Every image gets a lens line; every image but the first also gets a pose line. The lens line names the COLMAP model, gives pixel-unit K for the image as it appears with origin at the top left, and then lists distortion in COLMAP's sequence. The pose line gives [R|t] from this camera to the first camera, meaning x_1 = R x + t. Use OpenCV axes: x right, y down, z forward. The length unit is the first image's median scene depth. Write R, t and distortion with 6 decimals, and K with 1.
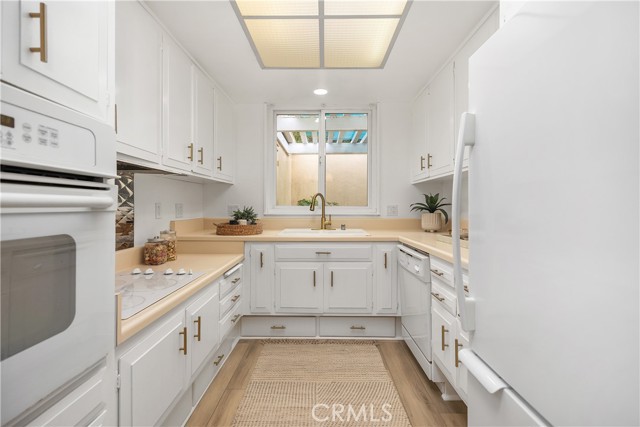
lens RADIAL K [[287.8, 0, 317.8], [0, 287.8, 208.3], [0, 0, 1]] dist [0.002375, 0.000382]
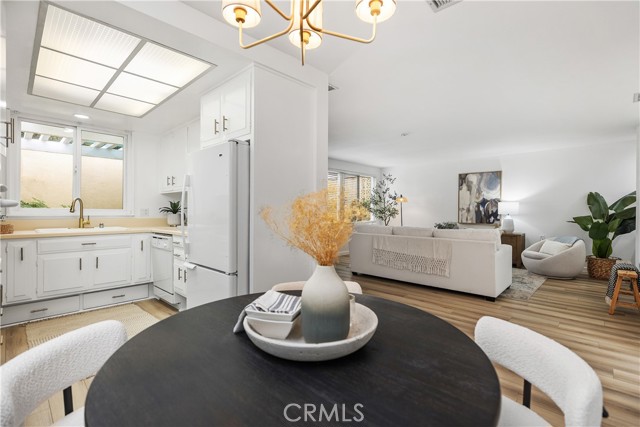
lens RADIAL K [[287.8, 0, 317.8], [0, 287.8, 208.3], [0, 0, 1]] dist [0.002375, 0.000382]
pose [[0.673378, 0.008572, 0.739248, -0.249787], [0.001870, 0.999910, -0.013298, 0.010414], [-0.739296, 0.010337, 0.673302, -0.663853]]
